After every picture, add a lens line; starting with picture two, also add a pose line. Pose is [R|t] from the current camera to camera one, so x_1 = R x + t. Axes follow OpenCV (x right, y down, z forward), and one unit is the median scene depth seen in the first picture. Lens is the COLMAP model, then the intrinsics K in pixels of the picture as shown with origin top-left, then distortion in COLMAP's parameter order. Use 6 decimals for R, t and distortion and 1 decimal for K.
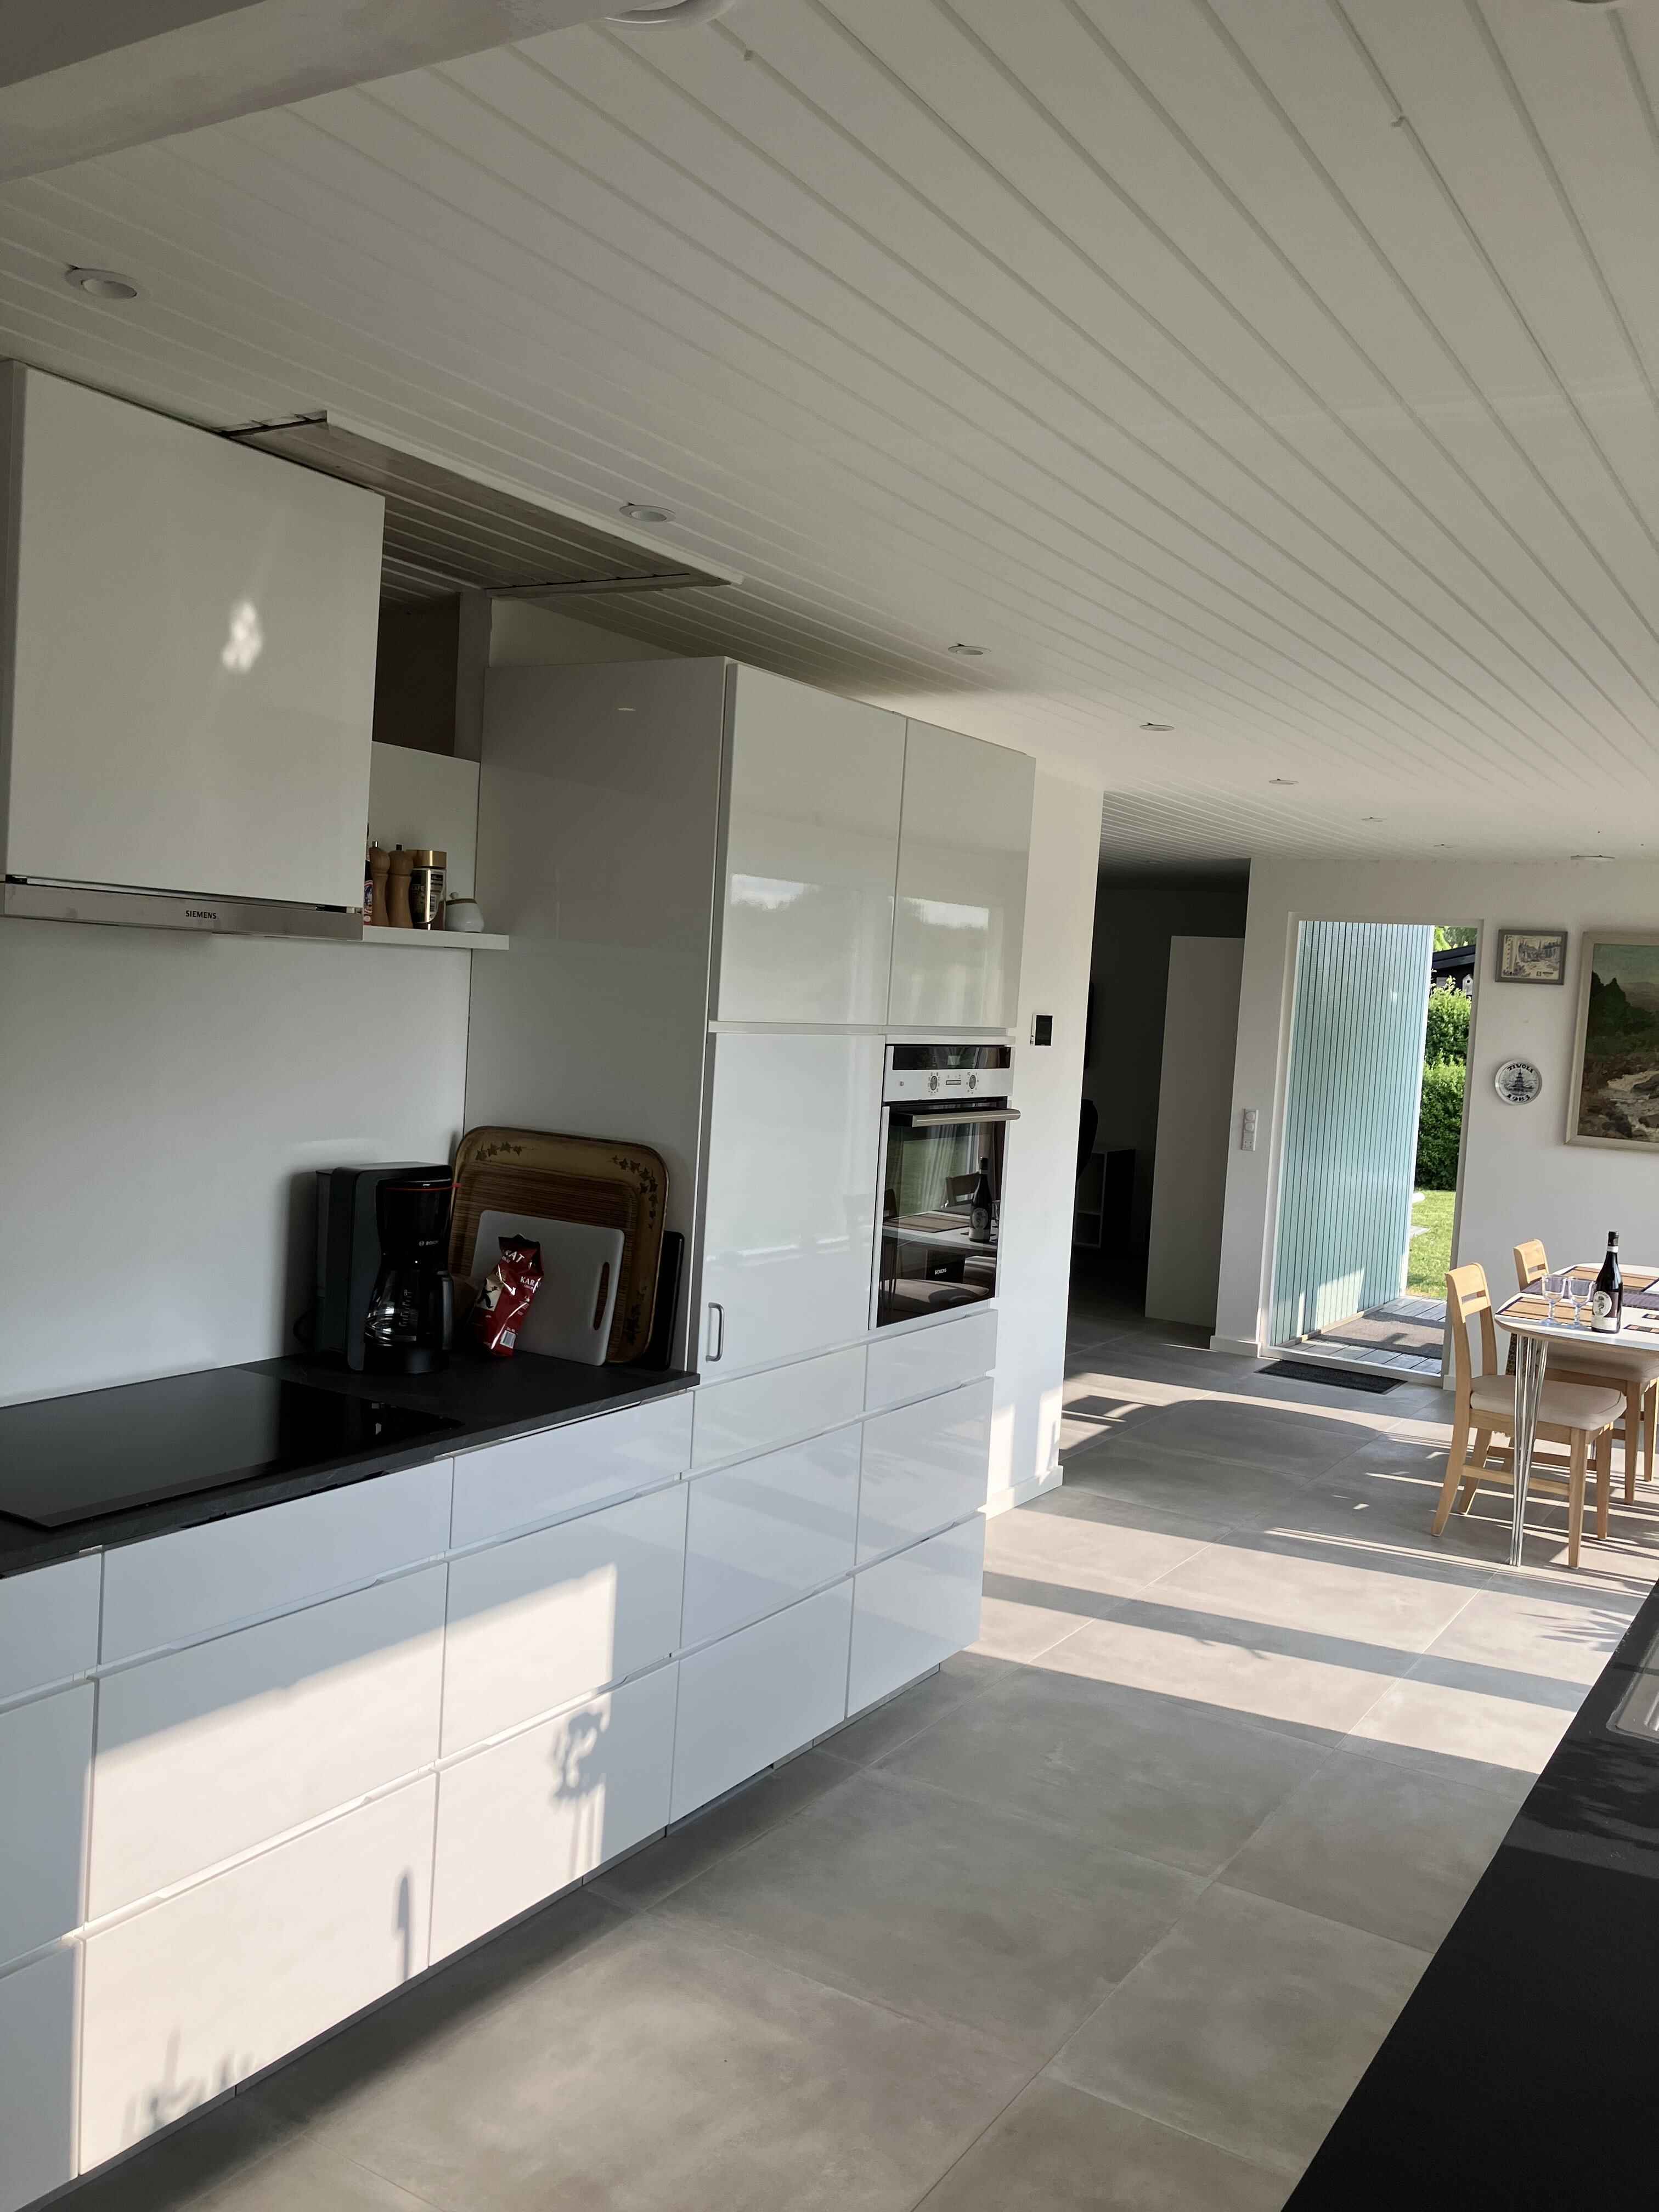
lens RADIAL K [[1813.1, 0, 833.4], [0, 1813.1, 1113.2], [0, 0, 1]] dist [0.018641, -0.009502]
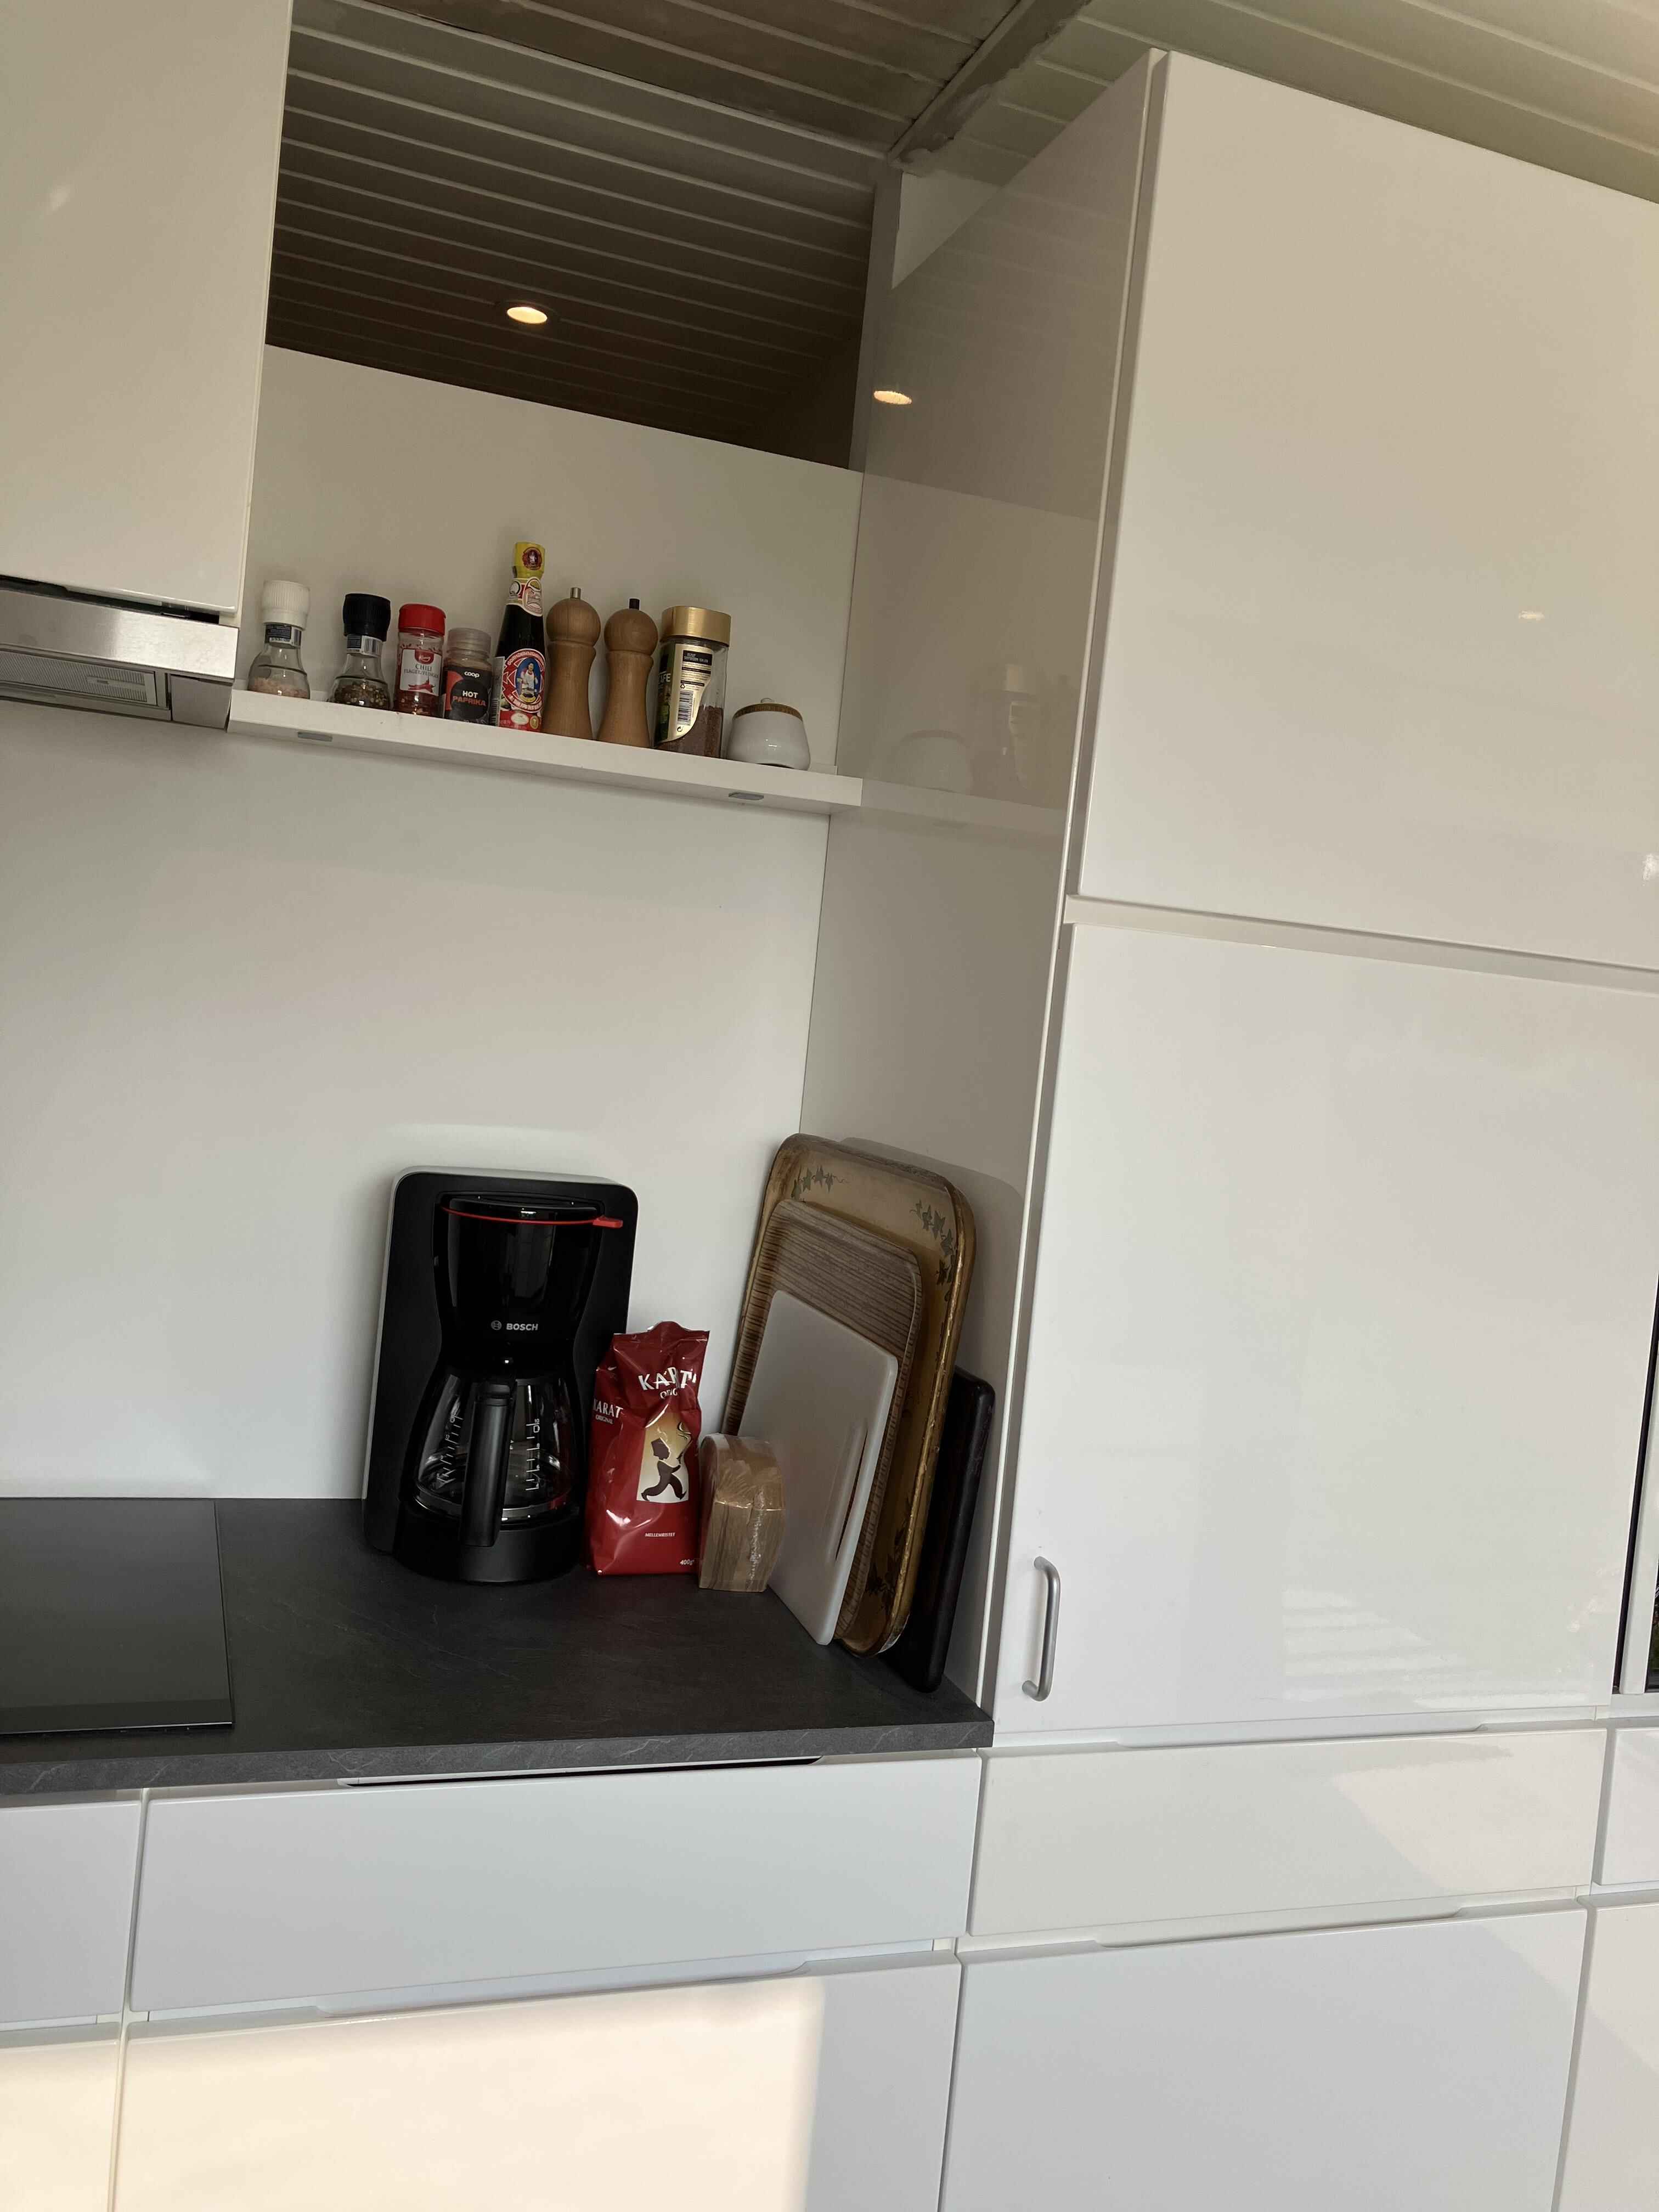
lens RADIAL K [[1813.1, 0, 854.9], [0, 1813.1, 1079.3], [0, 0, 1]] dist [0.018641, -0.009502]
pose [[0.788928, 0.044013, -0.612908, 0.155404], [-0.100520, 0.993239, -0.058064, 0.021739], [0.606208, 0.107418, 0.788018, 0.623275]]
